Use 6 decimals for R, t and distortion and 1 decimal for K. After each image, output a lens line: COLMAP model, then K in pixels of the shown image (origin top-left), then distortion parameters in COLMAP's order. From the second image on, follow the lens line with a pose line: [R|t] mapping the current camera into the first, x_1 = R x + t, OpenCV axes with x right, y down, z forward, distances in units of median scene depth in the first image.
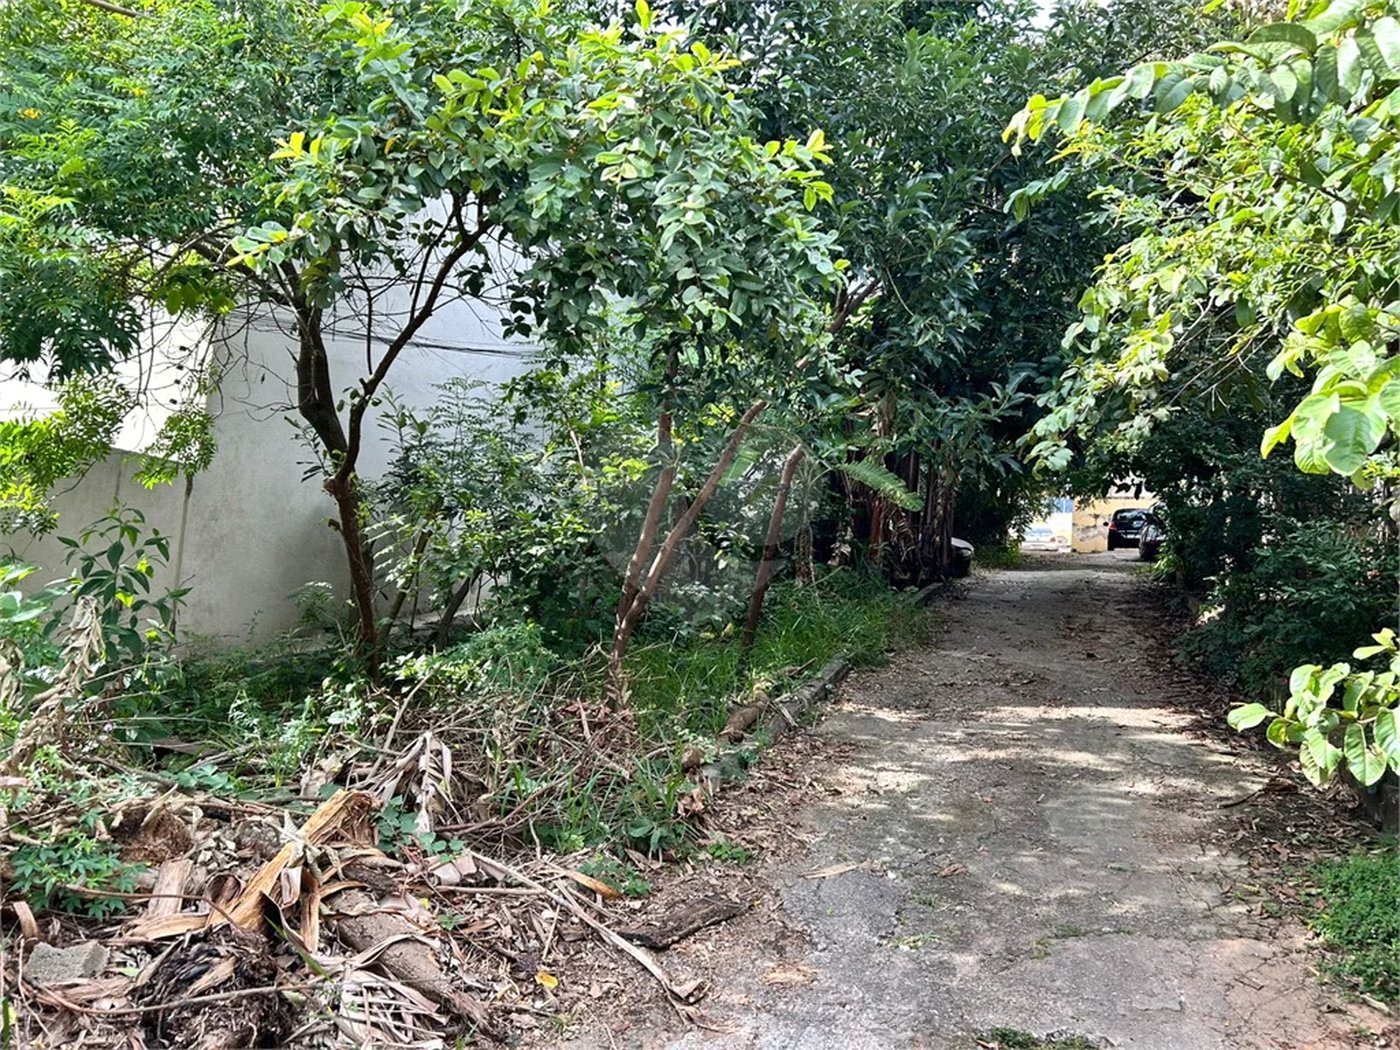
lens RADIAL K [[1039.9, 0, 701.2], [0, 1039.9, 538.3], [0, 0, 1]] dist [0.036644, -0.047100]
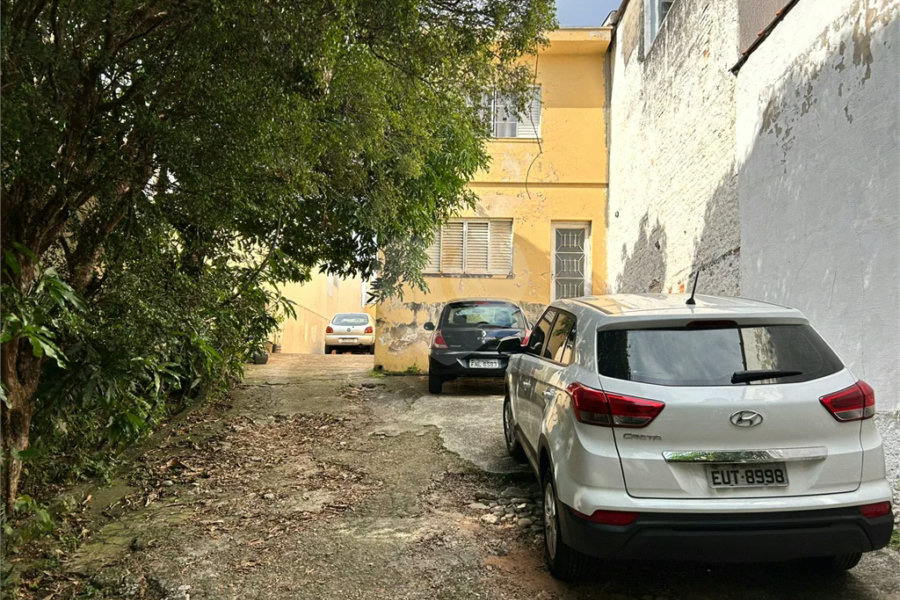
lens RADIAL K [[703.4, 0, 465.6], [0, 703.4, 310.8], [0, 0, 1]] dist [-0.005541, -0.012333]
pose [[0.922108, -0.023278, 0.386232, 2.076721], [0.013286, 0.999505, 0.028520, -0.240566], [-0.386704, -0.021167, 0.921961, 5.177515]]
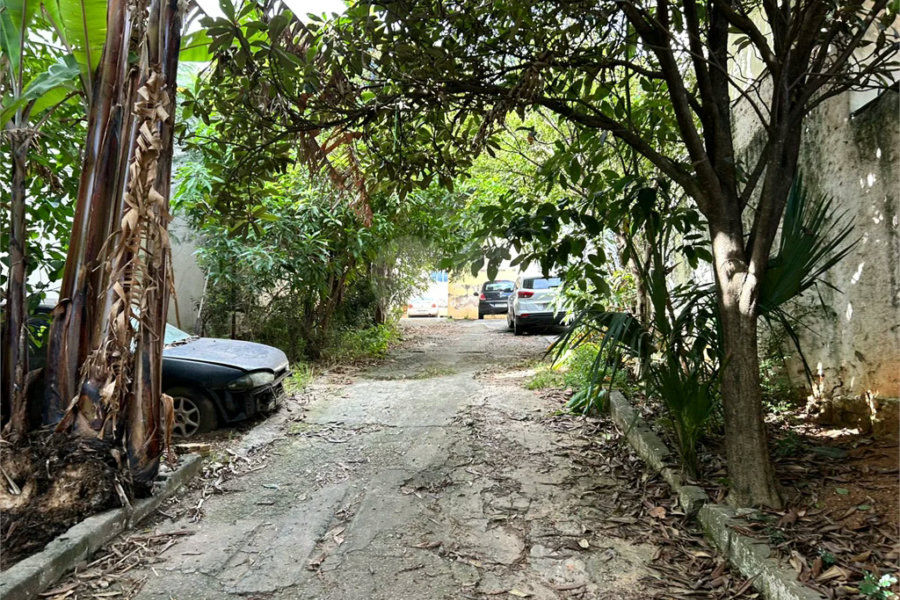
lens RADIAL K [[703.4, 0, 465.6], [0, 703.4, 310.8], [0, 0, 1]] dist [-0.005541, -0.012333]
pose [[0.934375, -0.030701, 0.354967, 0.833903], [0.024201, 0.999448, 0.022738, -0.101470], [-0.355469, -0.012655, 0.934602, 2.294565]]
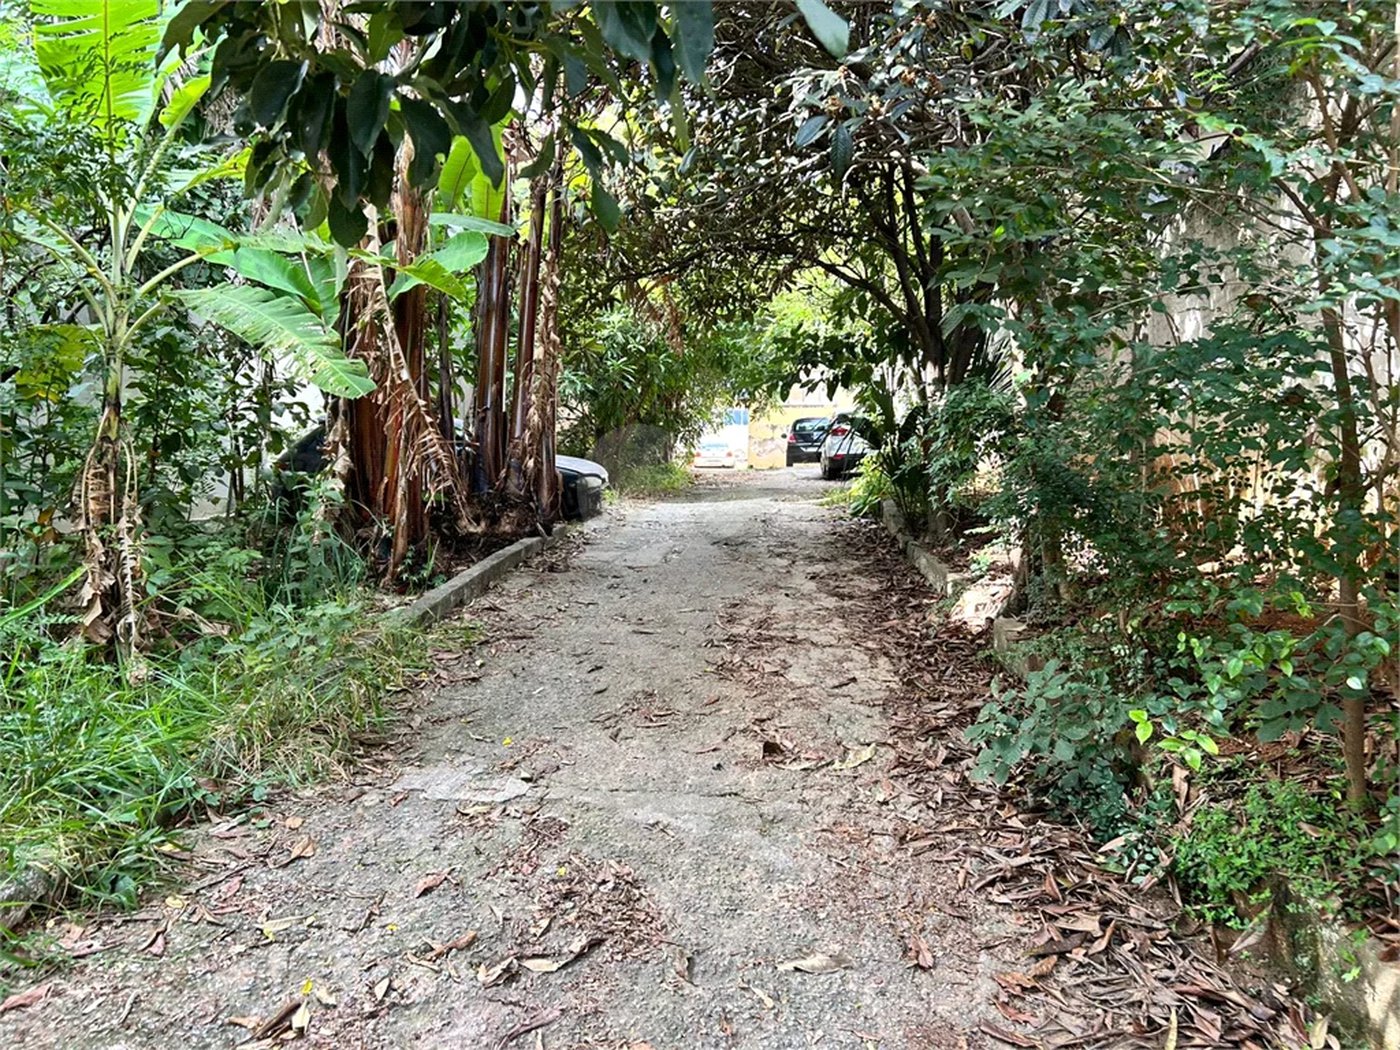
lens RADIAL K [[1067.6, 0, 700.0], [0, 1067.6, 524.3], [0, 0, 1]] dist [0.000271, -0.000937]
pose [[0.957119, -0.036341, 0.287406, 0.459614], [0.017470, 0.997535, 0.067955, -0.014347], [-0.289167, -0.060020, 0.955395, 1.232911]]
